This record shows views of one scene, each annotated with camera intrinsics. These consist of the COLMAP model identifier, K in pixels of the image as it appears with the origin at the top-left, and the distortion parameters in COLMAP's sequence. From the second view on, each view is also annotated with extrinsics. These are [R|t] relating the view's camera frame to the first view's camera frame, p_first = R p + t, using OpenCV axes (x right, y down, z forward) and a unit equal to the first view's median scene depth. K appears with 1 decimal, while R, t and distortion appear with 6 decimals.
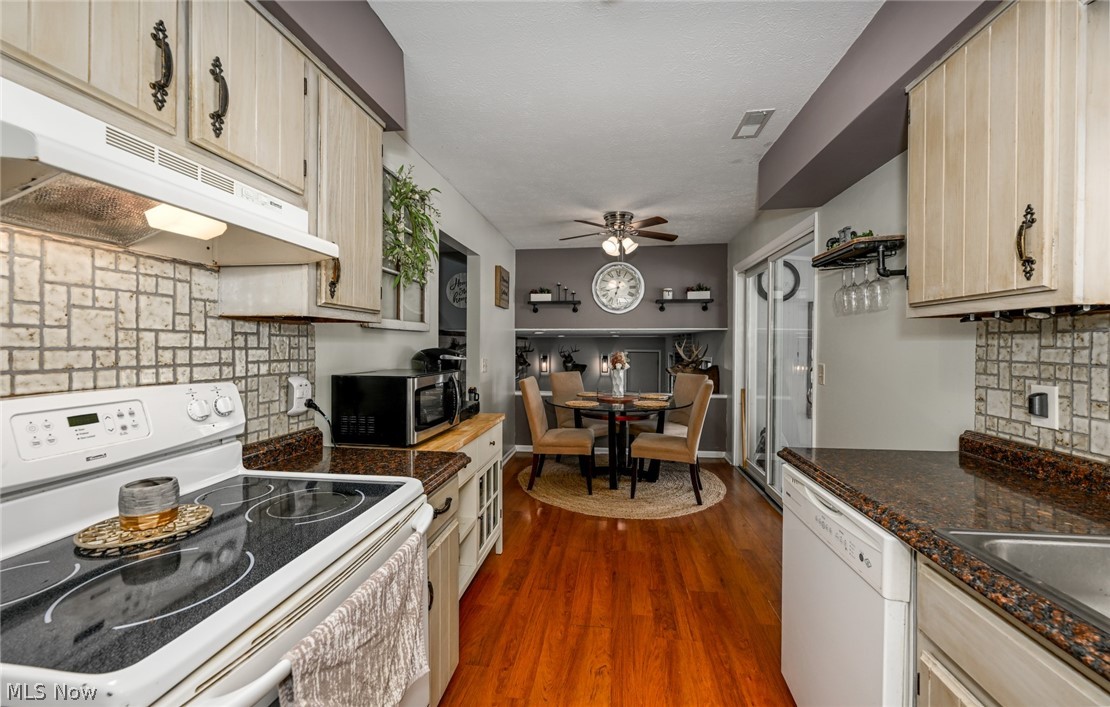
lens RADIAL K [[439.2, 0, 553.6], [0, 439.2, 347.7], [0, 0, 1]] dist [0.000279, 0.000009]
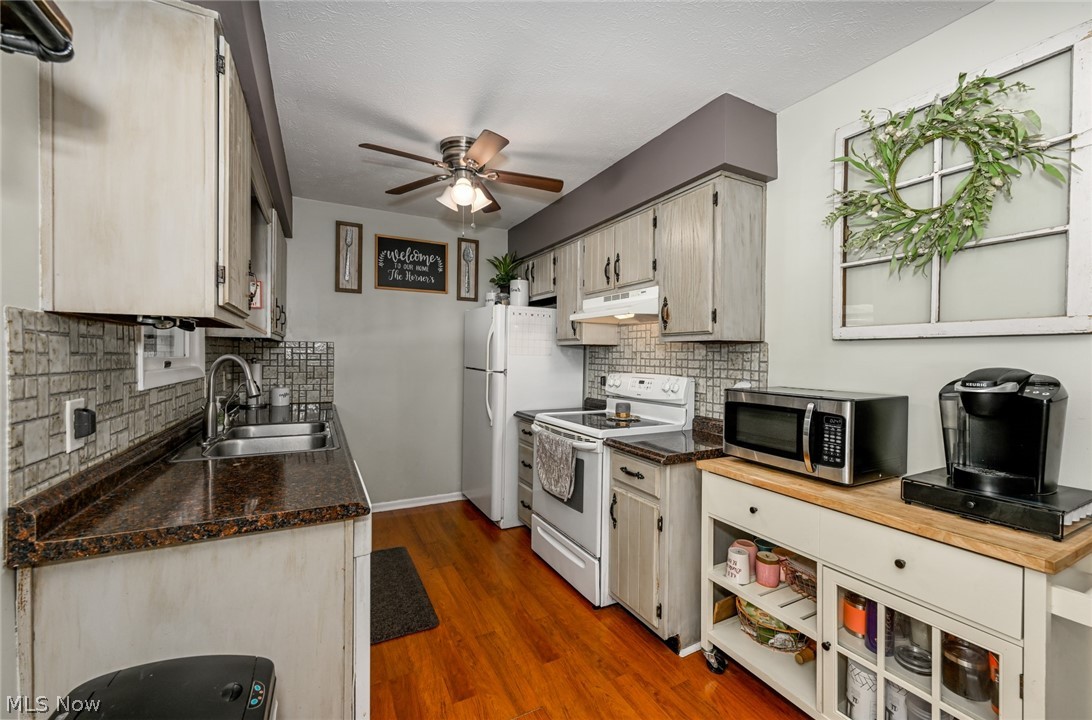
lens RADIAL K [[436.1, 0, 545.9], [0, 436.1, 358.4], [0, 0, 1]] dist [0.000157, -0.000001]
pose [[-0.821075, -0.007025, -0.570776, 0.859643], [-0.014796, 0.999850, 0.008979, -0.013255], [0.570628, 0.015818, -0.821056, 2.207005]]
